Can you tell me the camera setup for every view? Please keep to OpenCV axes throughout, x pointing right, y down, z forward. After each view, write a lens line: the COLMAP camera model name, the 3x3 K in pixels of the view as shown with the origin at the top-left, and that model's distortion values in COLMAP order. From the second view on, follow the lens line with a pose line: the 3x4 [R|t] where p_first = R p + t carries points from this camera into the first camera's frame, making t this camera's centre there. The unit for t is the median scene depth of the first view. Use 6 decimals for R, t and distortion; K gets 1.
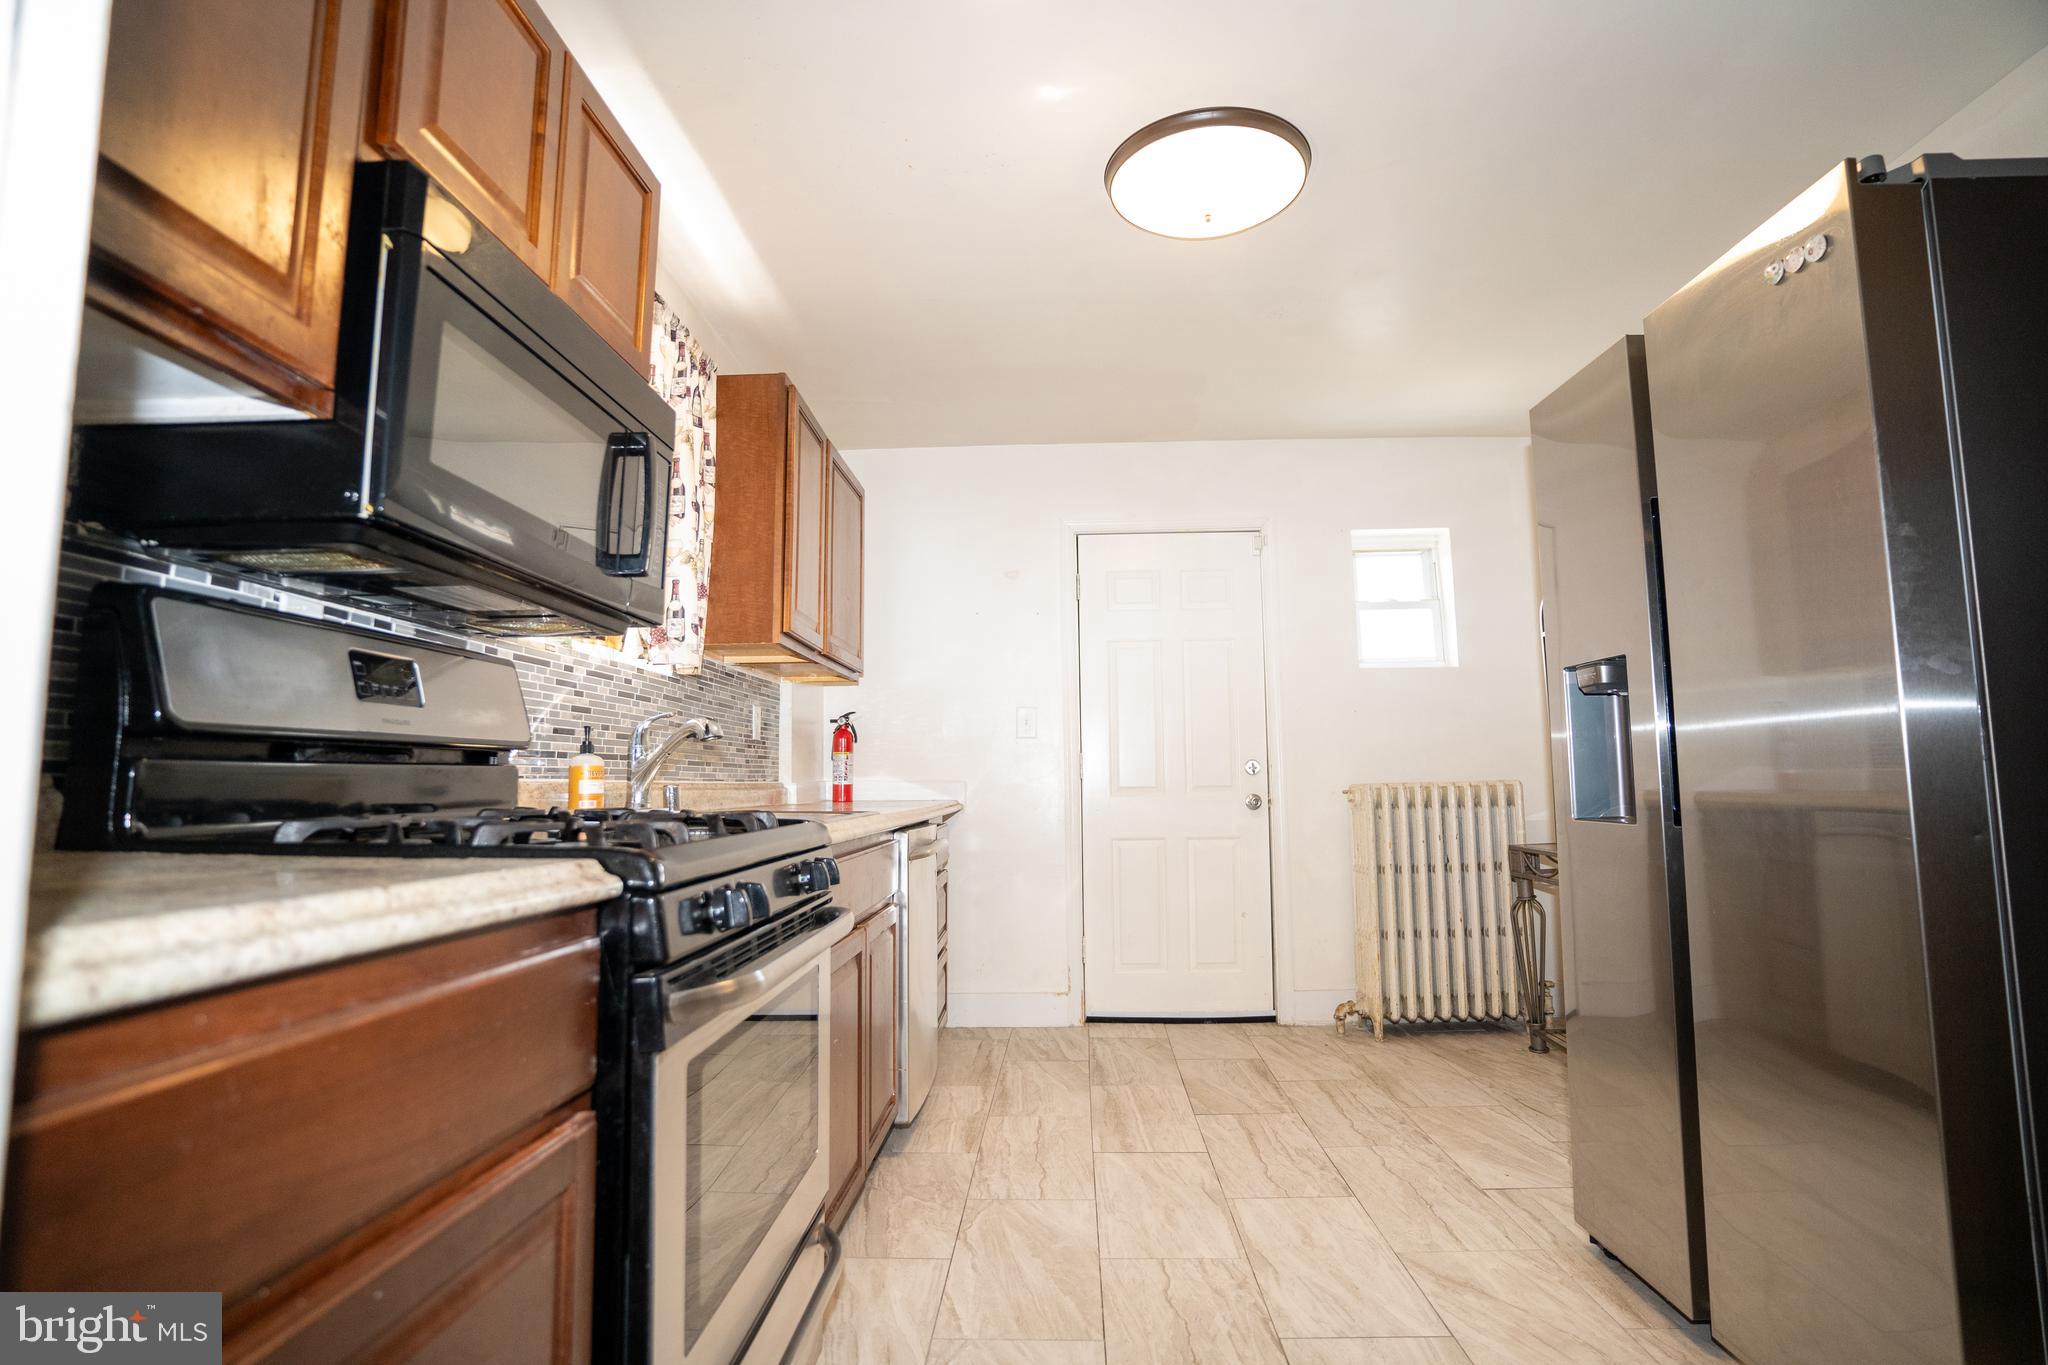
lens RADIAL K [[1003.6, 0, 1021.5], [0, 1003.6, 671.2], [0, 0, 1]] dist [-0.033874, 0.000172]
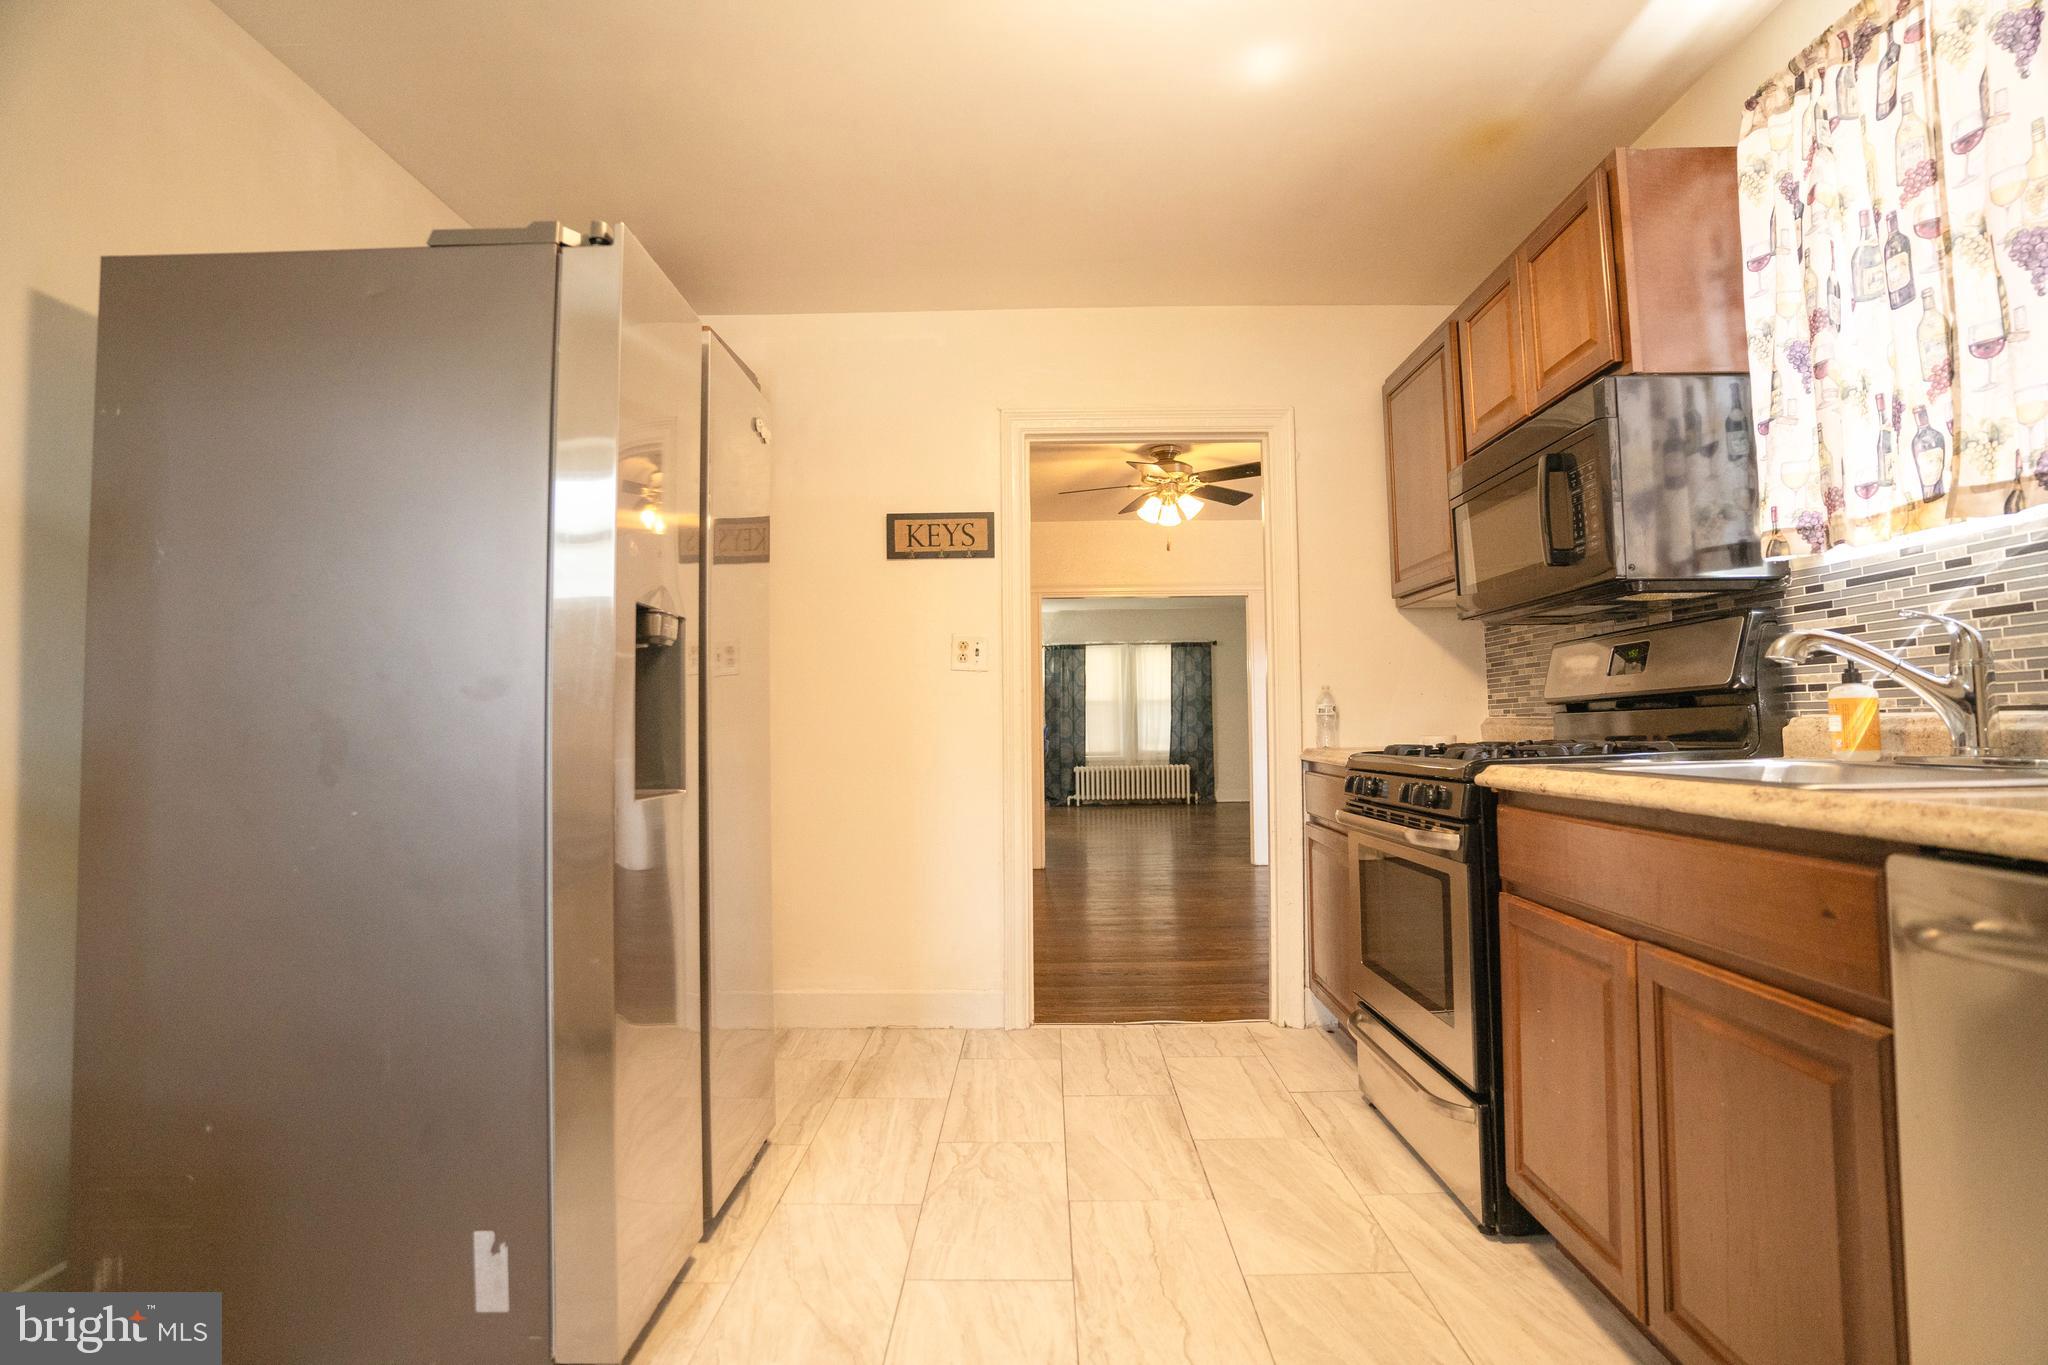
lens RADIAL K [[1003.6, 0, 1032.5], [0, 1003.6, 676.5], [0, 0, 1]] dist [-0.033874, 0.000172]
pose [[-0.998842, 0.022508, -0.042515, 0.303360], [0.029007, 0.986843, -0.159057, 0.202231], [0.038376, -0.160106, -0.986354, 1.928966]]
